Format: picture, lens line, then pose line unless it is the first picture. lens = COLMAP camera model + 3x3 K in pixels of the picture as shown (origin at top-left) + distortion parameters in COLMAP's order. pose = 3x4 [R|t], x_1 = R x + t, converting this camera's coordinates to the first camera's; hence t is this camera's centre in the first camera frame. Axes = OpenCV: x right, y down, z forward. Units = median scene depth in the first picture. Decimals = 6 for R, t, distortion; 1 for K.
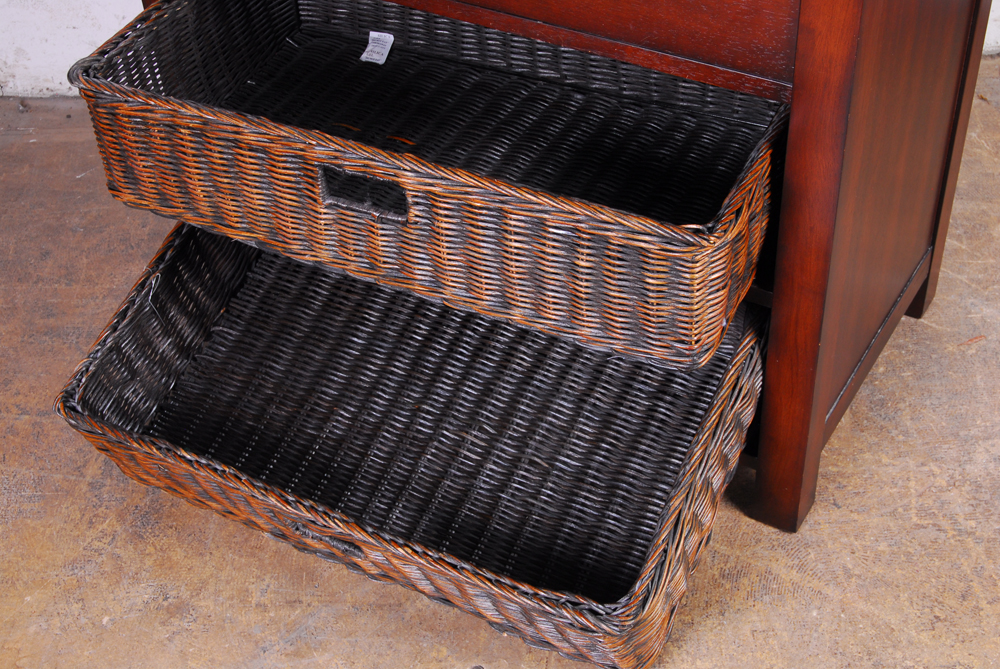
lens RADIAL K [[1447.7, 0, 499.7], [0, 1447.7, 338.8], [0, 0, 1]] dist [-0.003270, 0.000000]
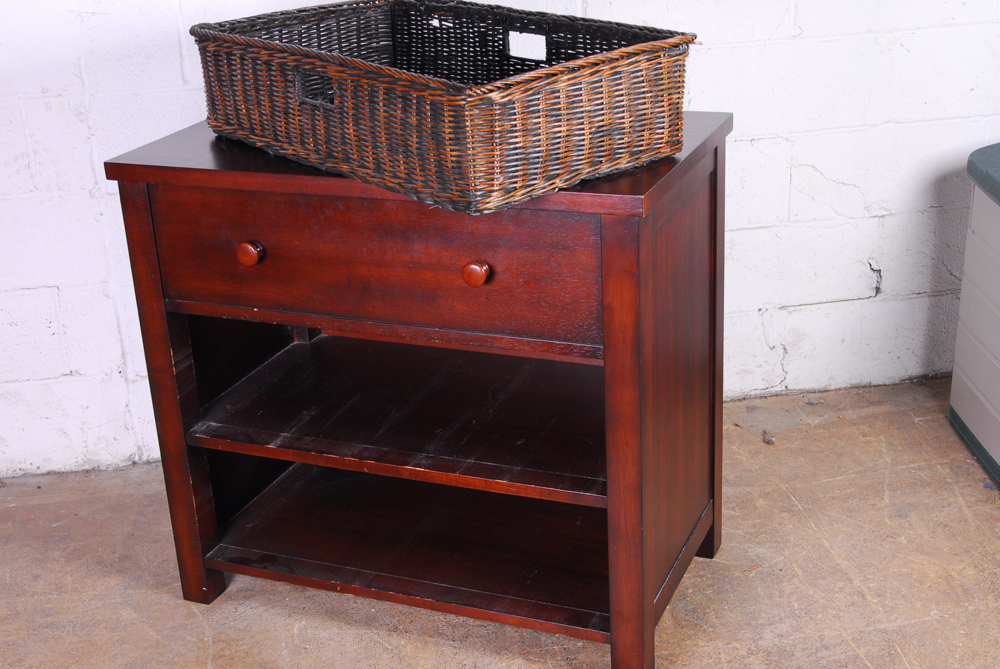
lens RADIAL K [[1447.7, 0, 503.2], [0, 1447.7, 331.7], [0, 0, 1]] dist [-0.003270, 0.000000]
pose [[0.987719, -0.050443, 0.147871, -0.095297], [0.099664, 0.932300, -0.347683, 0.238504], [-0.120322, 0.358150, 0.925878, -0.314250]]
